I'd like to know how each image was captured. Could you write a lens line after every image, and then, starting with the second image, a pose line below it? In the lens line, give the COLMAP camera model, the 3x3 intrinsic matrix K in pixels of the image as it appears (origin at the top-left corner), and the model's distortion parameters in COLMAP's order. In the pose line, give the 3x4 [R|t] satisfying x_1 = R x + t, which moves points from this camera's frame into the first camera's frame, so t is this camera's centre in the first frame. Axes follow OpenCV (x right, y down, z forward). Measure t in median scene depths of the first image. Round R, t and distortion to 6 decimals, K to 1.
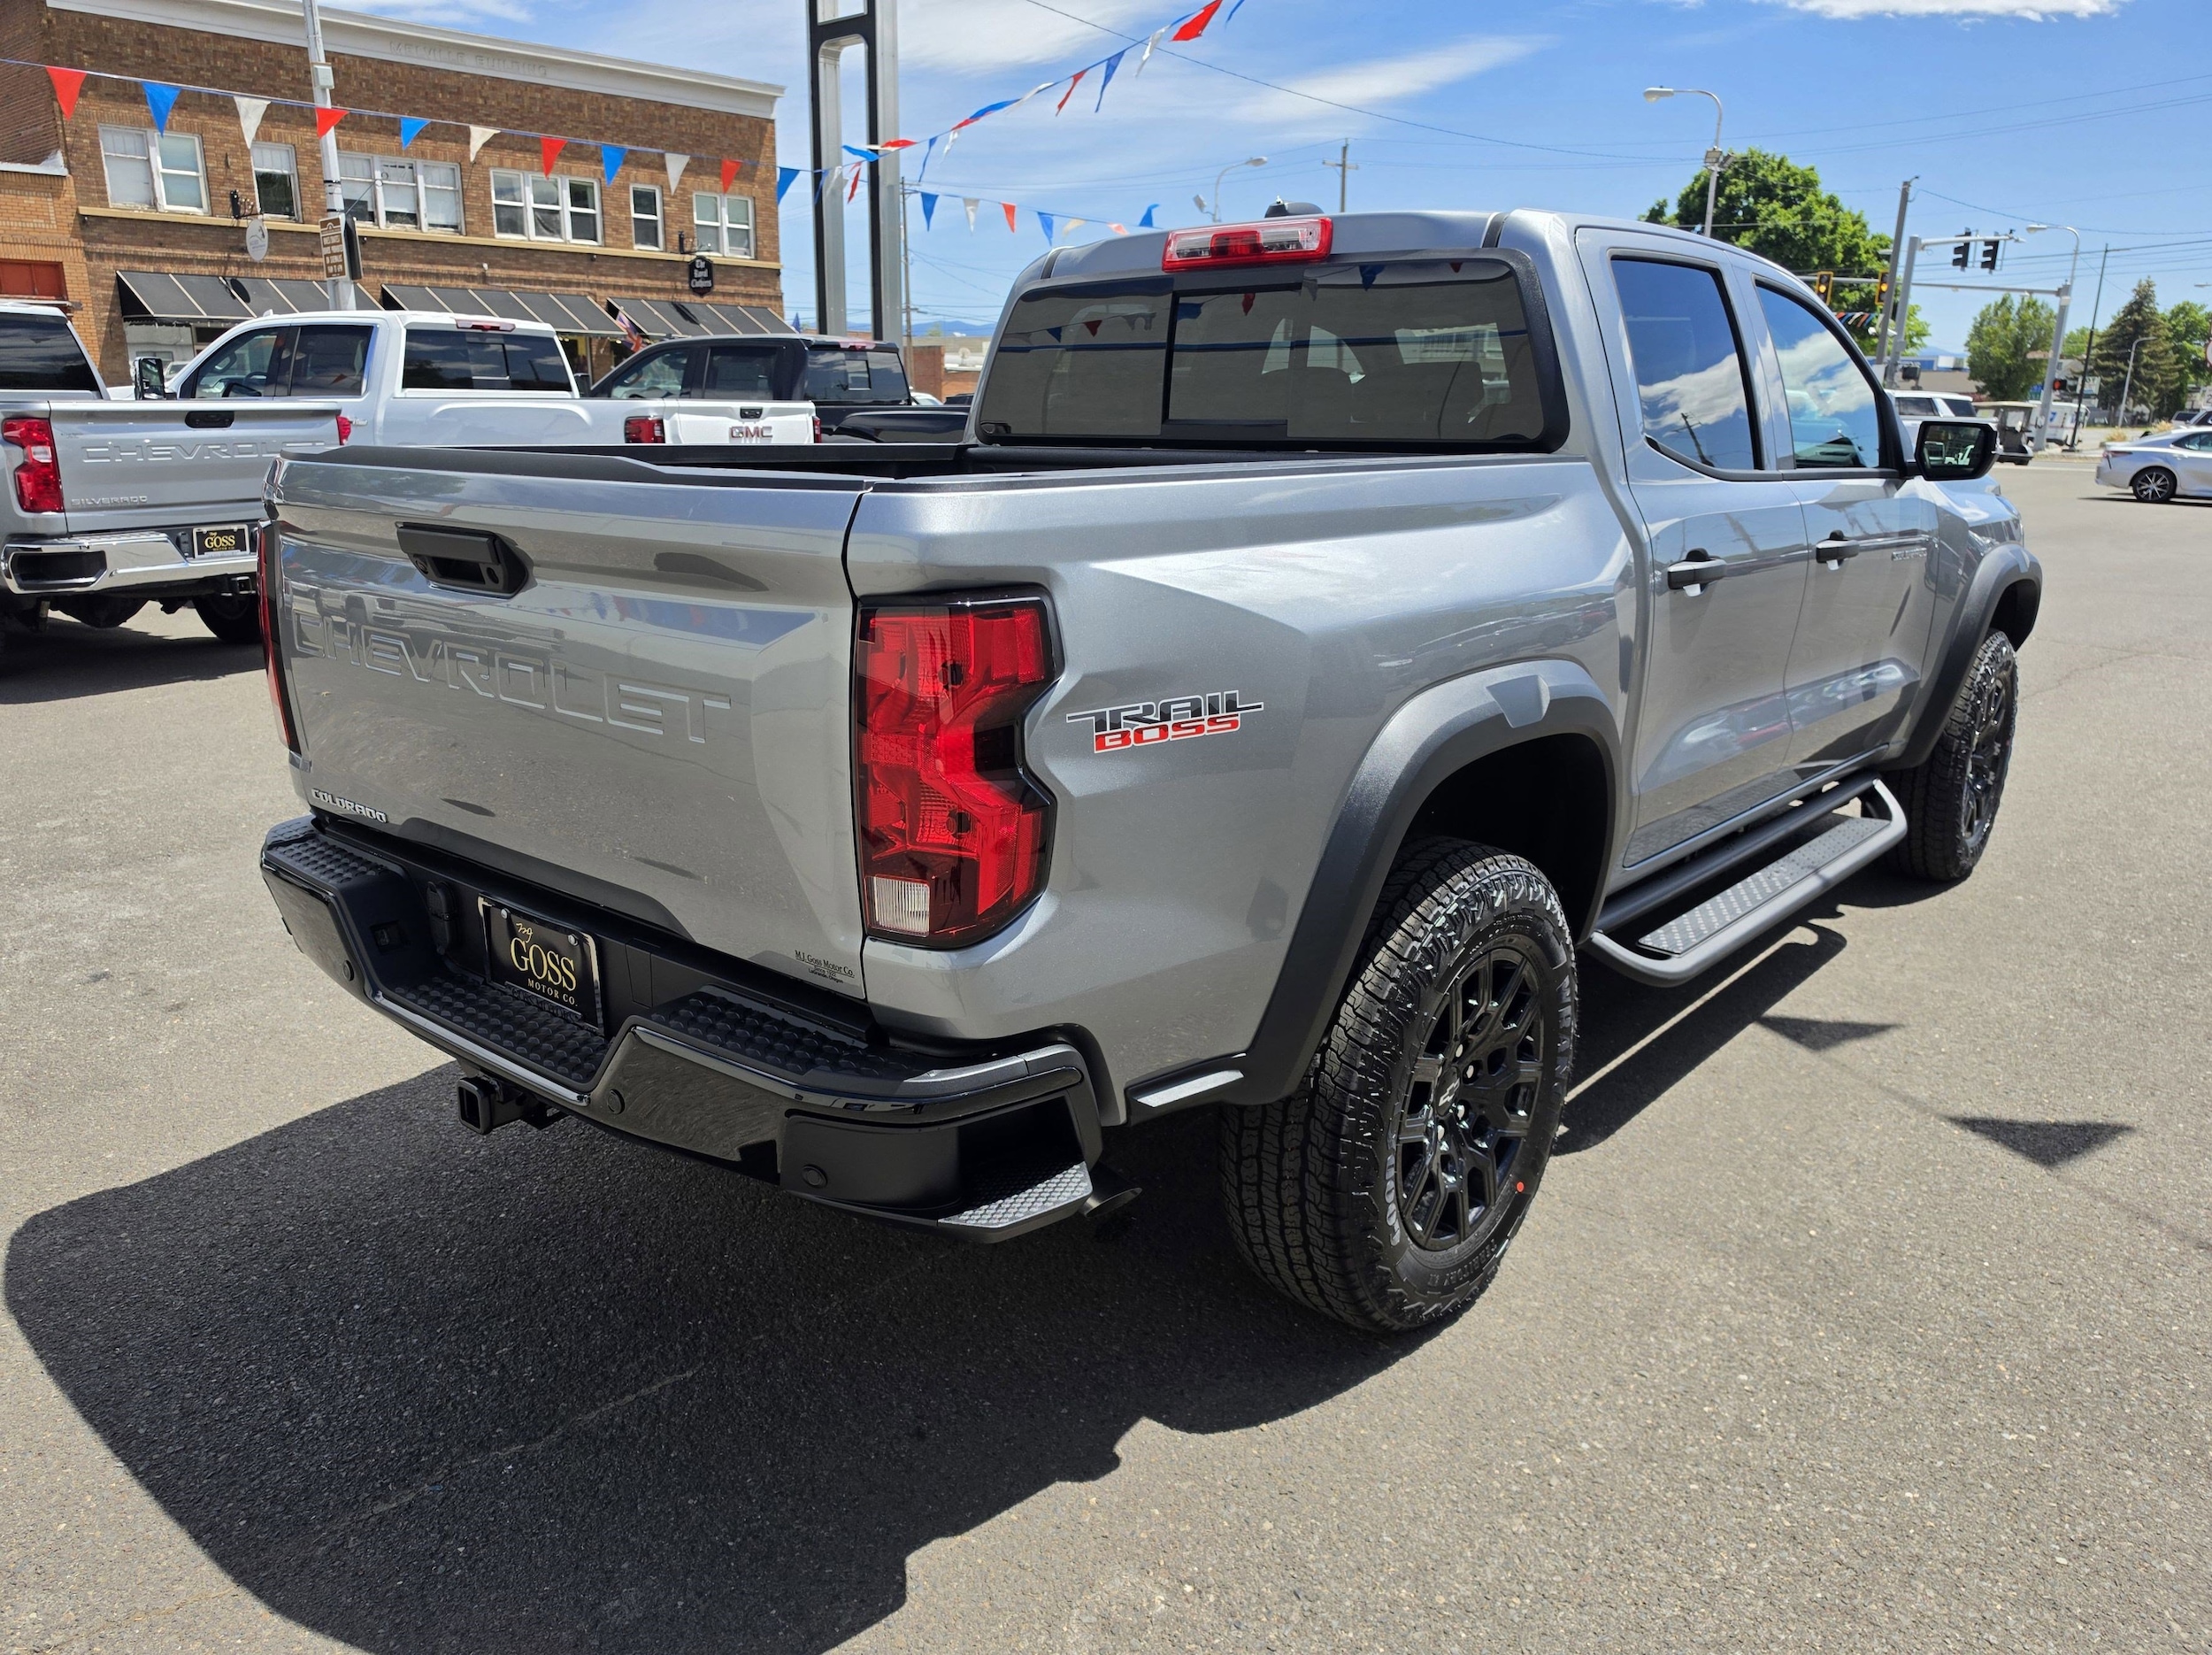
lens RADIAL K [[1623.3, 0, 1046.7], [0, 1623.3, 891.3], [0, 0, 1]] dist [0.009082, -0.008261]
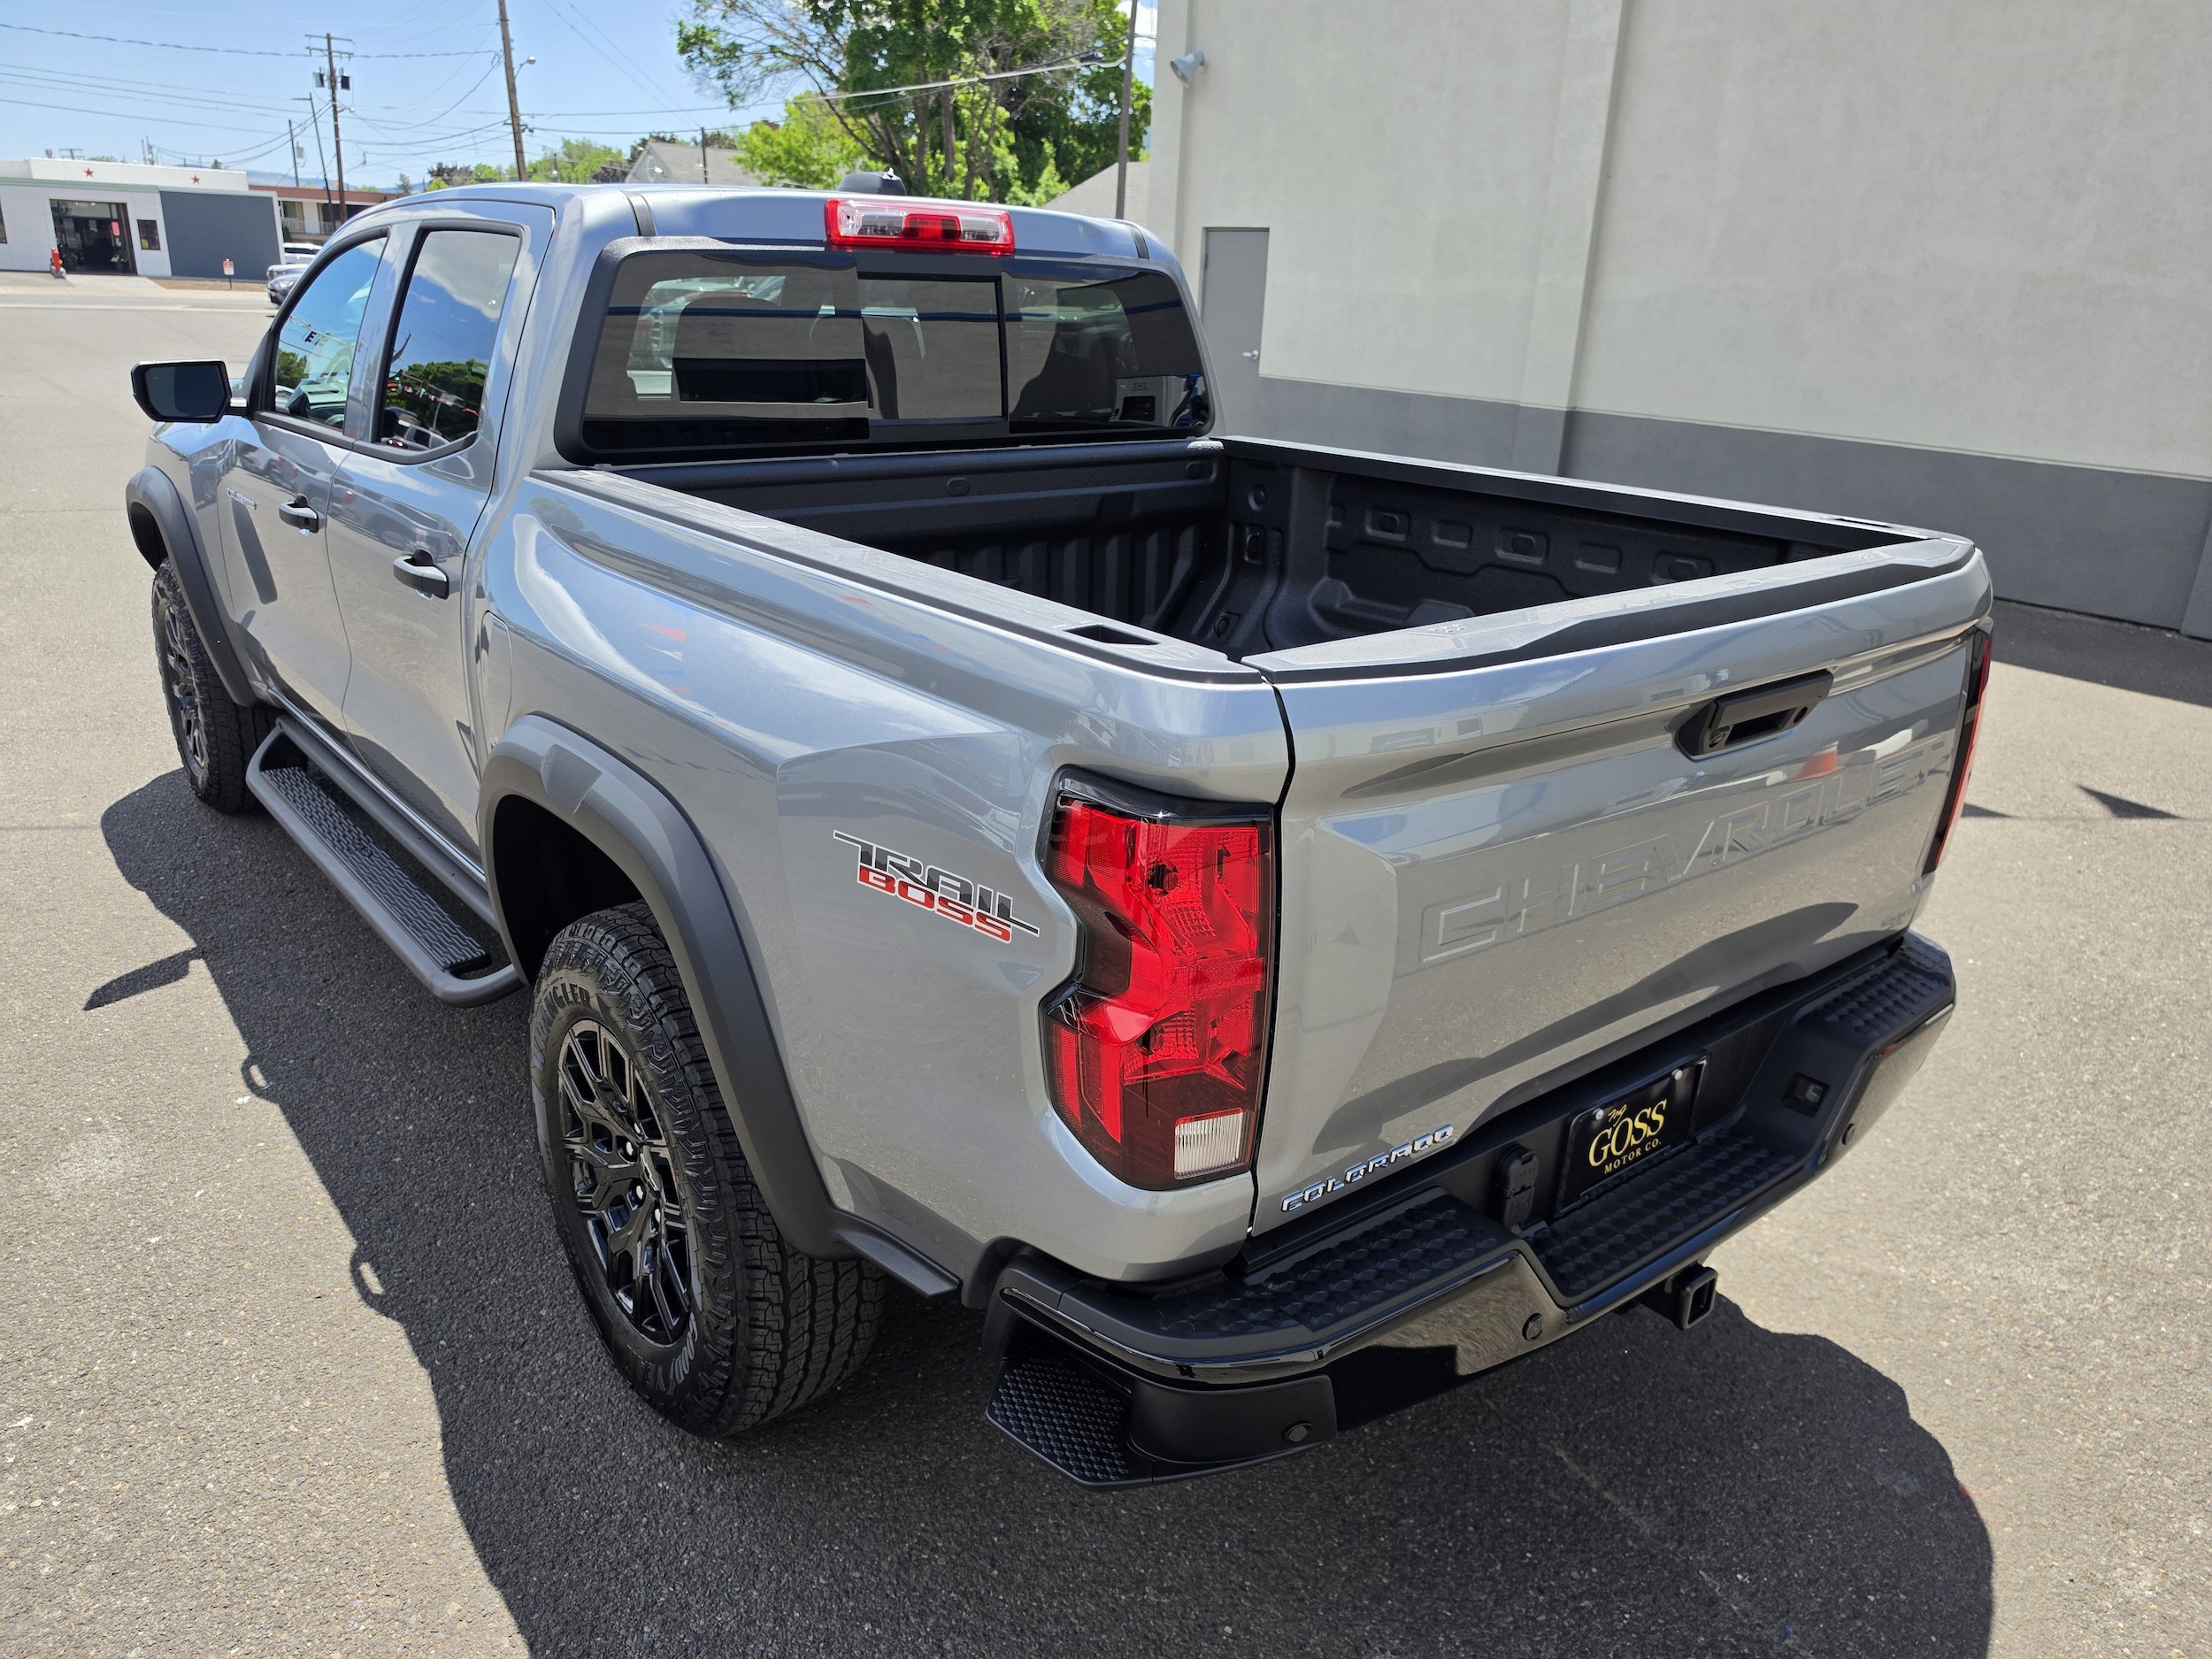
lens RADIAL K [[1587.5, 0, 1108.9], [0, 1587.5, 870.7], [0, 0, 1]] dist [-0.003392, 0.001714]
pose [[0.158716, -0.352113, 0.922402, -0.963156], [0.249849, 0.918160, 0.307502, -0.372378], [-0.955188, 0.181656, 0.233702, 0.901435]]
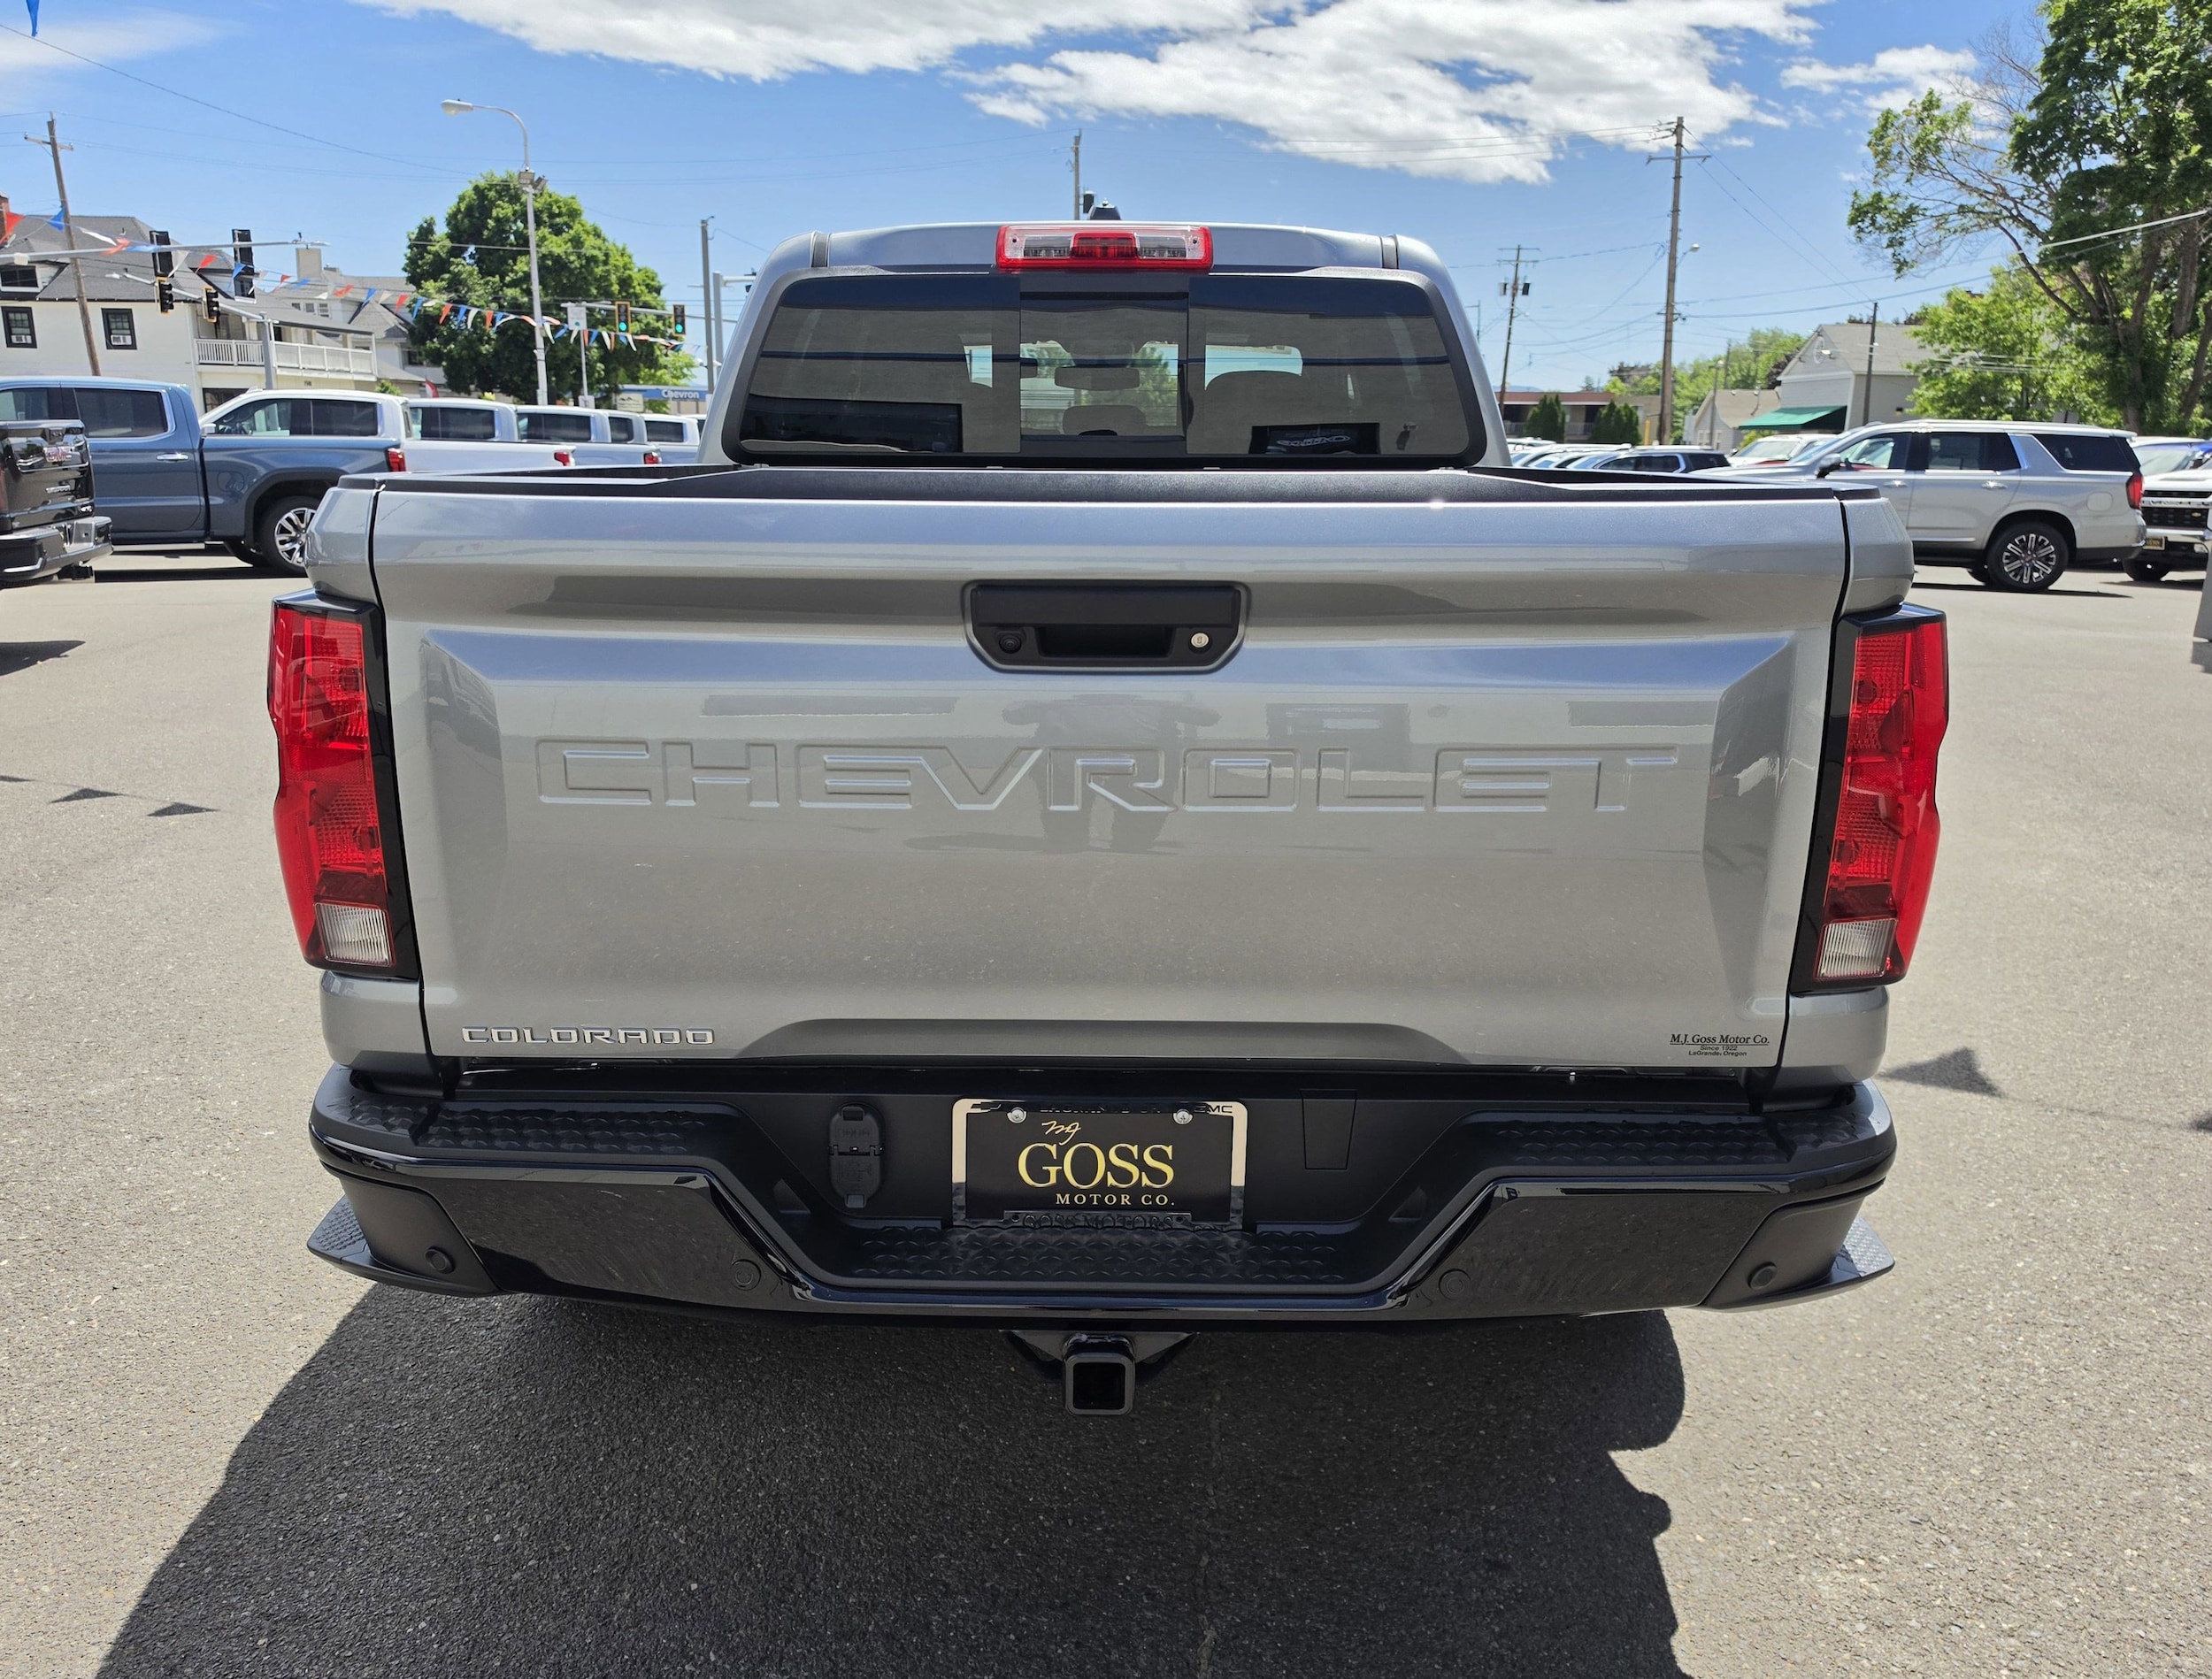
lens RADIAL K [[1699.5, 0, 1080.7], [0, 1699.5, 923.8], [0, 0, 1]] dist [-0.001832, -0.000284]
pose [[0.751699, -0.179888, 0.634499, -0.677920], [0.185293, 0.980935, 0.058588, -0.094587], [-0.632942, 0.073528, 0.770700, 0.348226]]
